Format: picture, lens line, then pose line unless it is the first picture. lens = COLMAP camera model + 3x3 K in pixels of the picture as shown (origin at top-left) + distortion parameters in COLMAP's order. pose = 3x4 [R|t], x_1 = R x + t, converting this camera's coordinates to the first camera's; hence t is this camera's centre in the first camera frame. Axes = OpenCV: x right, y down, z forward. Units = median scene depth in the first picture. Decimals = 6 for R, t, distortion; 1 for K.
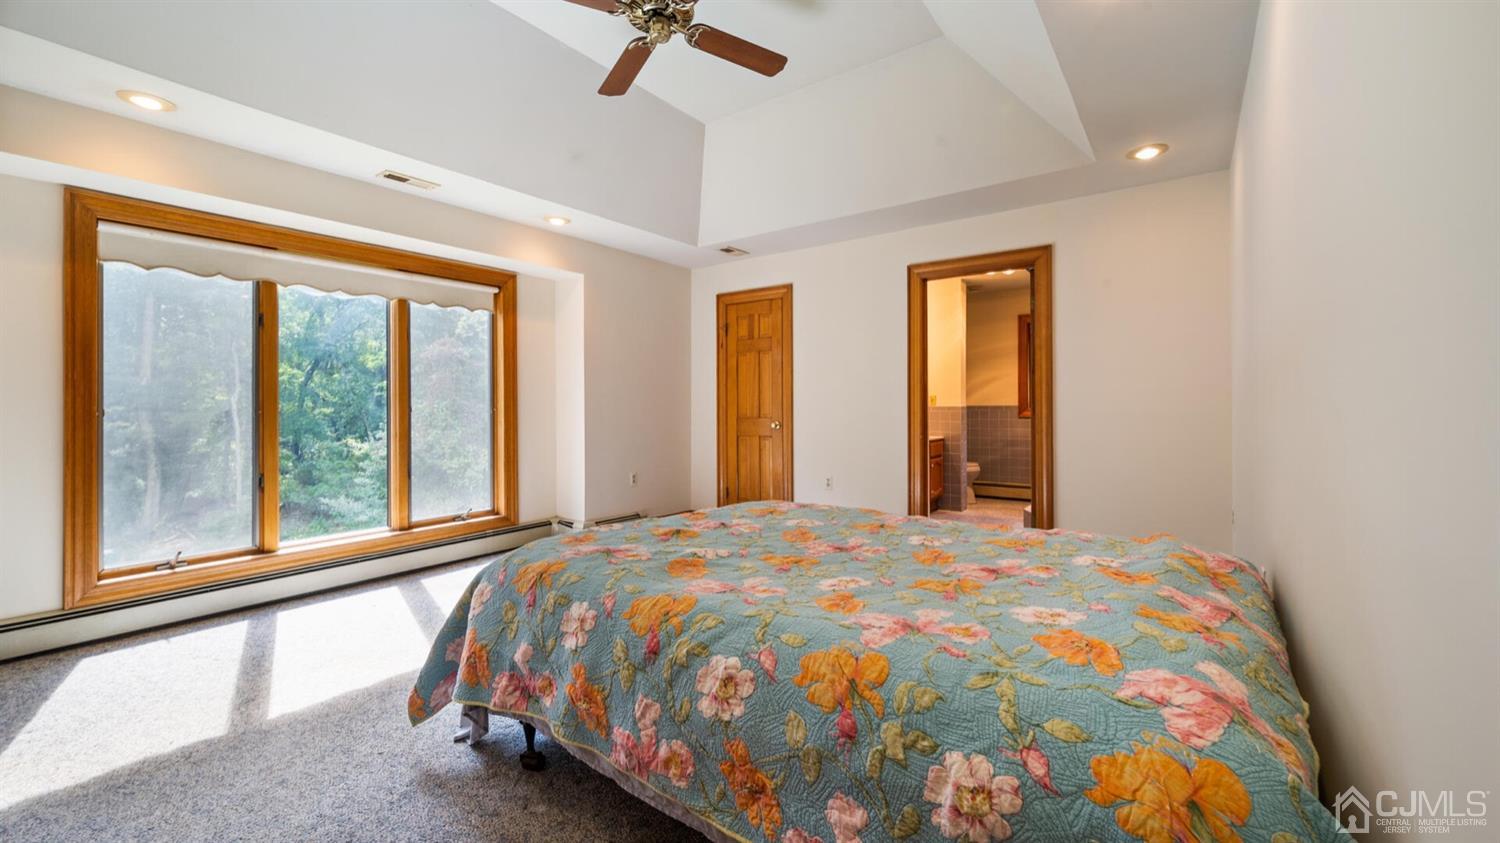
lens RADIAL K [[581.5, 0, 750.8], [0, 581.5, 399.5], [0, 0, 1]] dist [-0.000488, 0.000007]
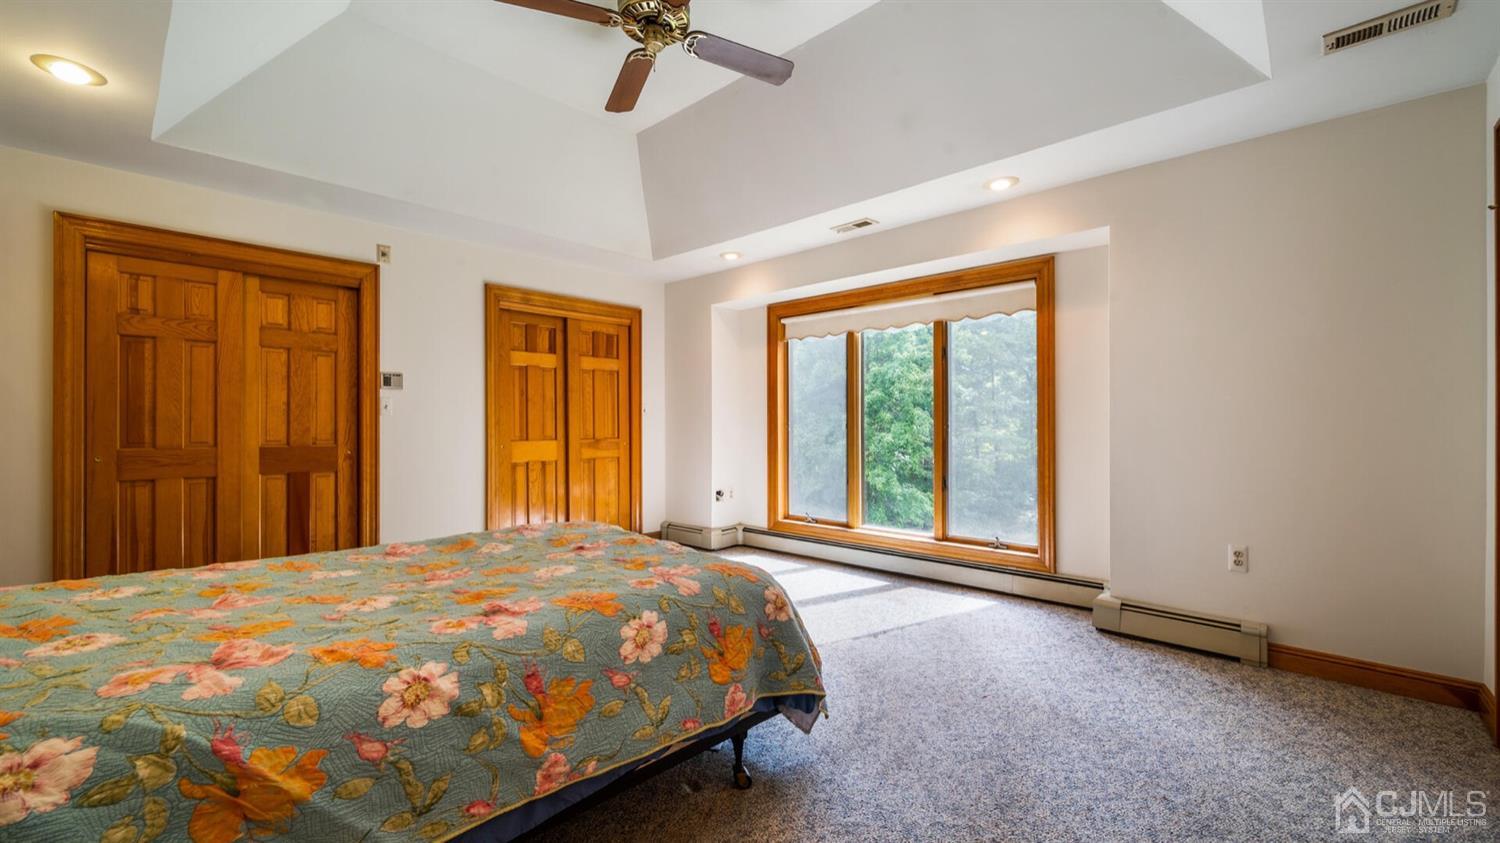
lens RADIAL K [[602.8, 0, 750.3], [0, 602.8, 418.4], [0, 0, 1]] dist [-0.000534, -0.000026]
pose [[-0.113747, -0.007338, -0.993483, 0.513914], [0.005079, 0.999955, -0.007968, 0.011277], [0.993497, -0.005952, -0.113705, 0.775724]]
